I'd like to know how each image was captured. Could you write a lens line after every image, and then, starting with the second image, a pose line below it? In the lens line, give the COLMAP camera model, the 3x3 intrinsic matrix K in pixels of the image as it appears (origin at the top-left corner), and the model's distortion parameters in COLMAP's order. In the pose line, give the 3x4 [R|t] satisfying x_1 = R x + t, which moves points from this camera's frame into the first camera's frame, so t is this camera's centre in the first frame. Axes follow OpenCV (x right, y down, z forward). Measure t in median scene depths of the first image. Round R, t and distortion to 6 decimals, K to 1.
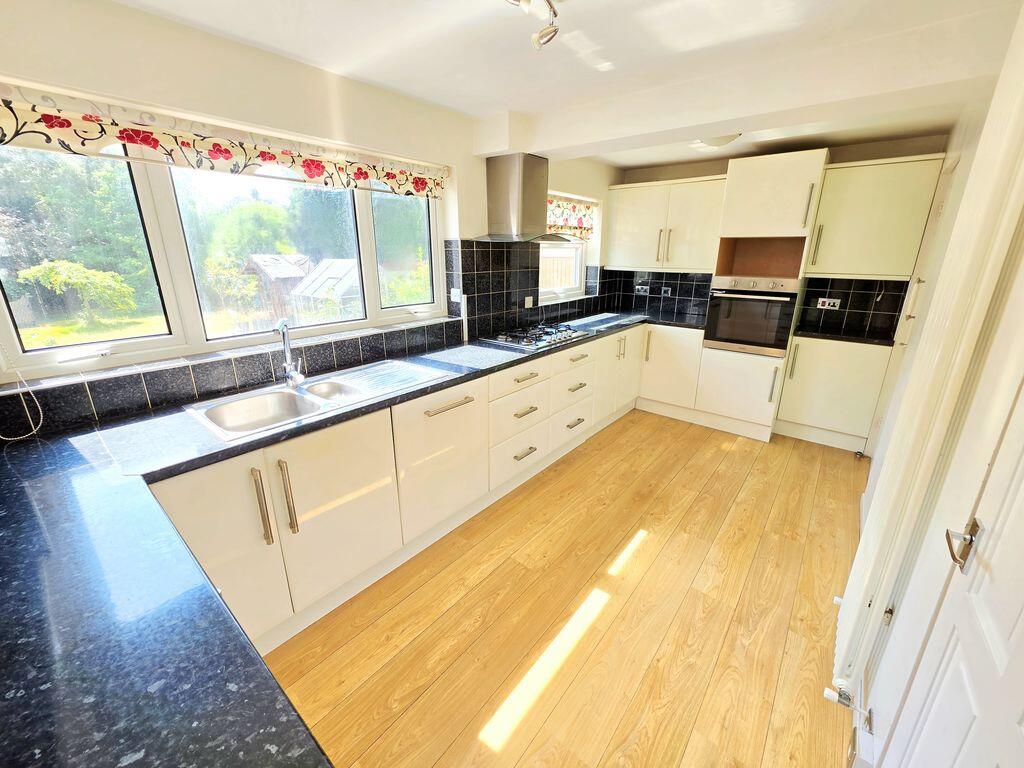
lens RADIAL K [[416.4, 0, 512.9], [0, 416.4, 380.2], [0, 0, 1]] dist [0.000944, -0.000057]
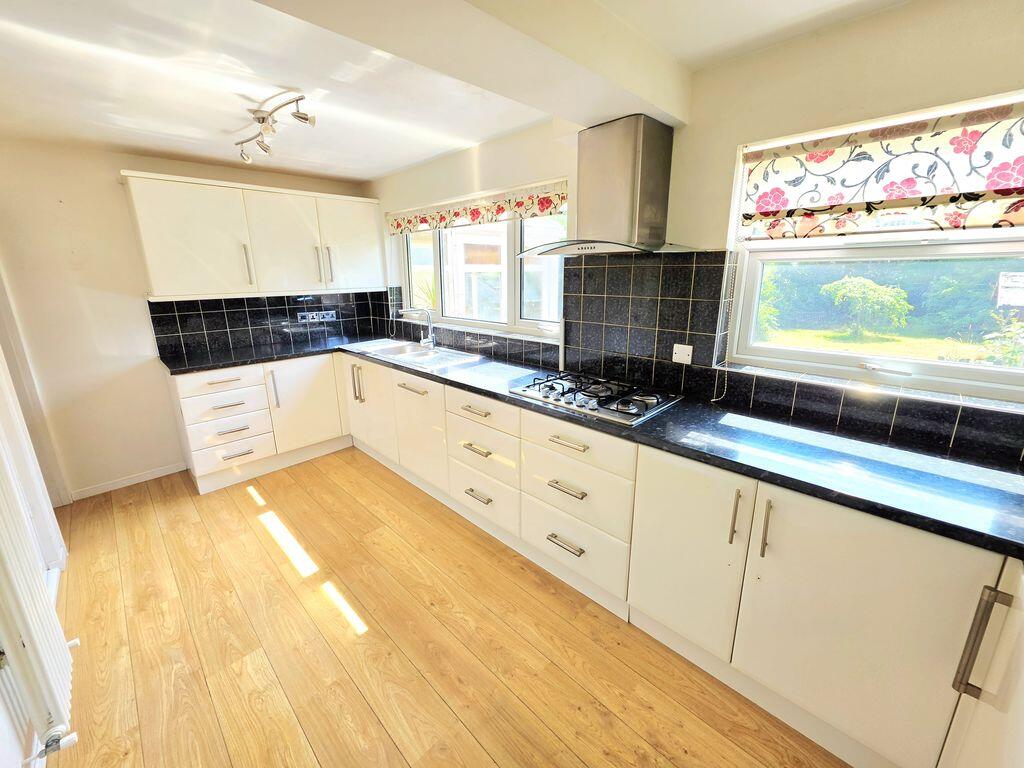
lens RADIAL K [[416.4, 0, 514.9], [0, 416.4, 379.4], [0, 0, 1]] dist [0.000944, -0.000057]
pose [[-0.104275, 0.251946, -0.962107, 0.912833], [-0.286879, 0.918642, 0.271656, -0.353732], [0.952275, 0.304335, -0.023514, 1.151140]]
